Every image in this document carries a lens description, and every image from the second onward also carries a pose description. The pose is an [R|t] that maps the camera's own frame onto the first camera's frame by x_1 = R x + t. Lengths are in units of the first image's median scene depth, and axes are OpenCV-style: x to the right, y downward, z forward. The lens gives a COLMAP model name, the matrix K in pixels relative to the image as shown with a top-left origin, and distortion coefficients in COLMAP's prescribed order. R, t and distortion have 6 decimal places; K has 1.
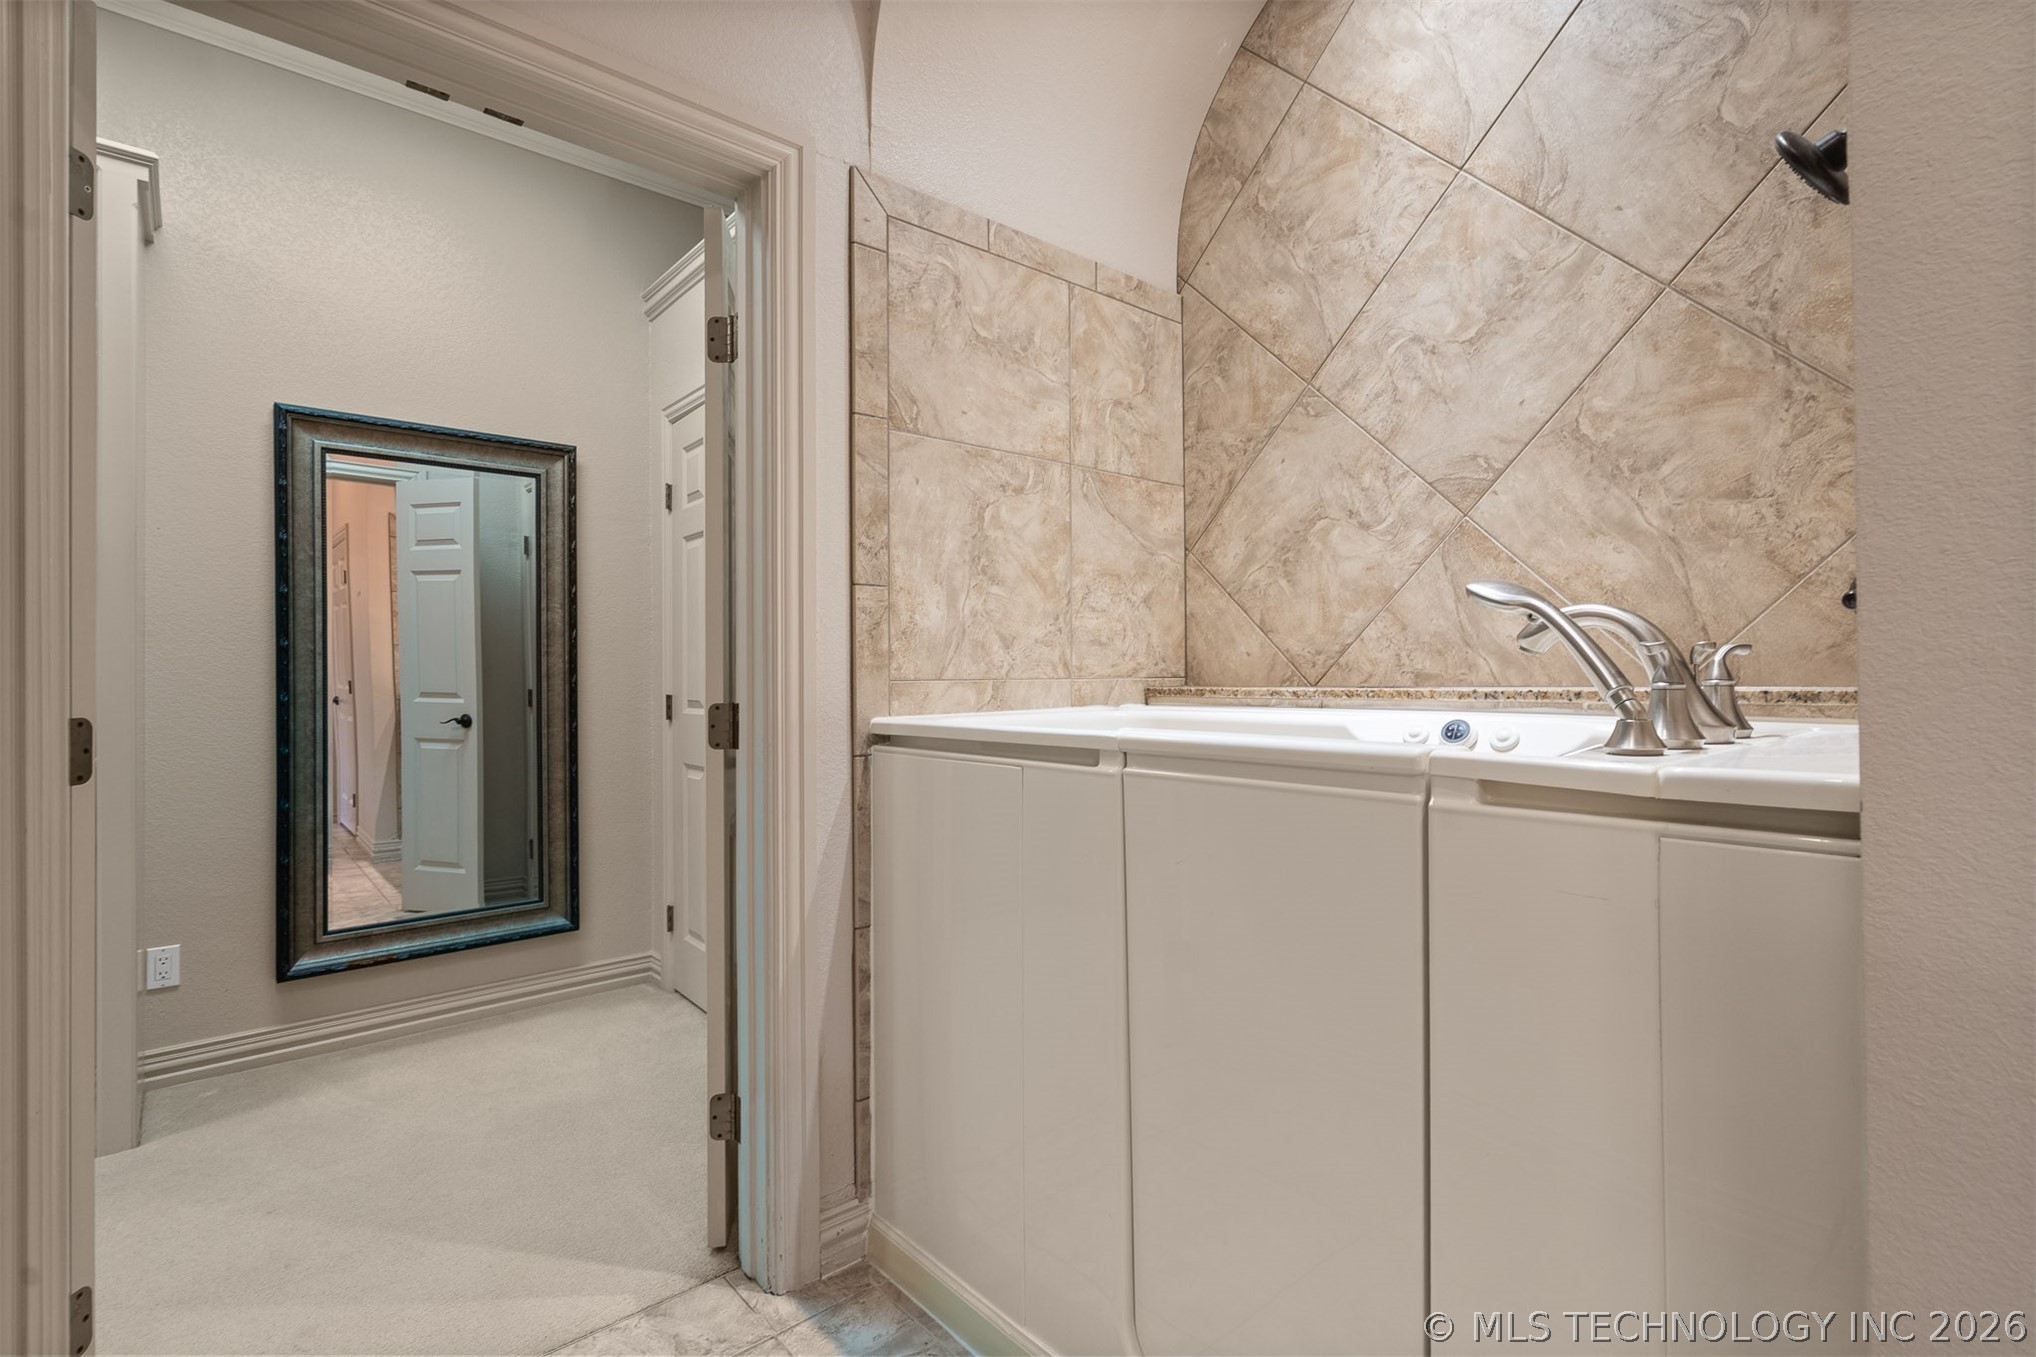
lens RADIAL K [[953.8, 0, 1028.0], [0, 953.8, 668.0], [0, 0, 1]] dist [-0.001862, 0.003178]
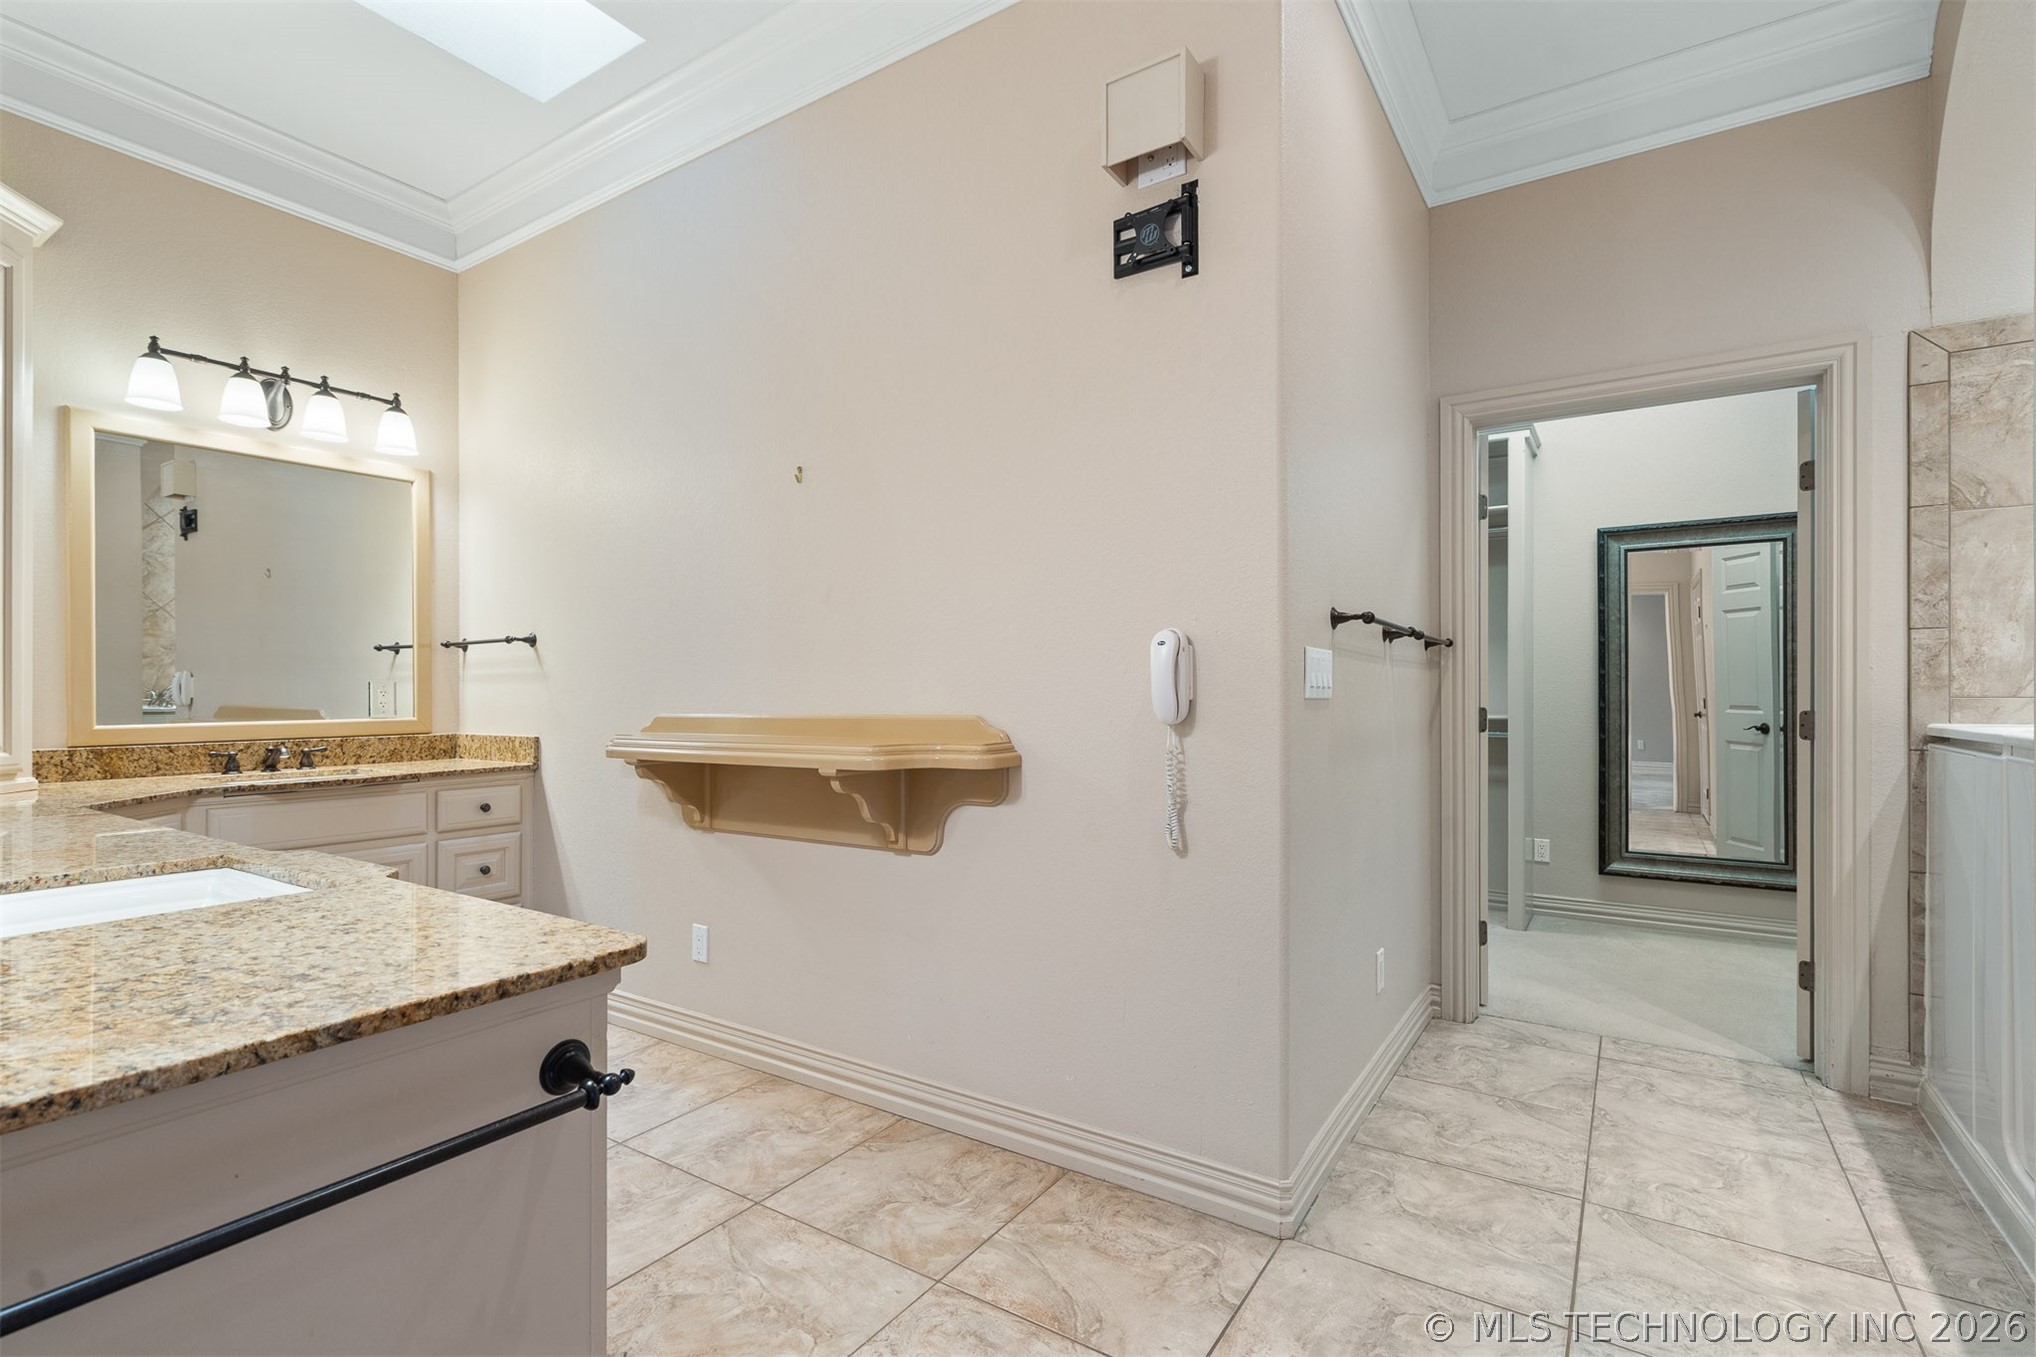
lens RADIAL K [[953.8, 0, 1014.3], [0, 953.8, 691.0], [0, 0, 1]] dist [-0.001862, 0.003178]
pose [[0.269966, 0.004408, -0.962860, 0.801175], [0.002997, 0.999981, 0.005418, -0.006918], [0.962865, -0.004348, 0.269948, -0.644319]]
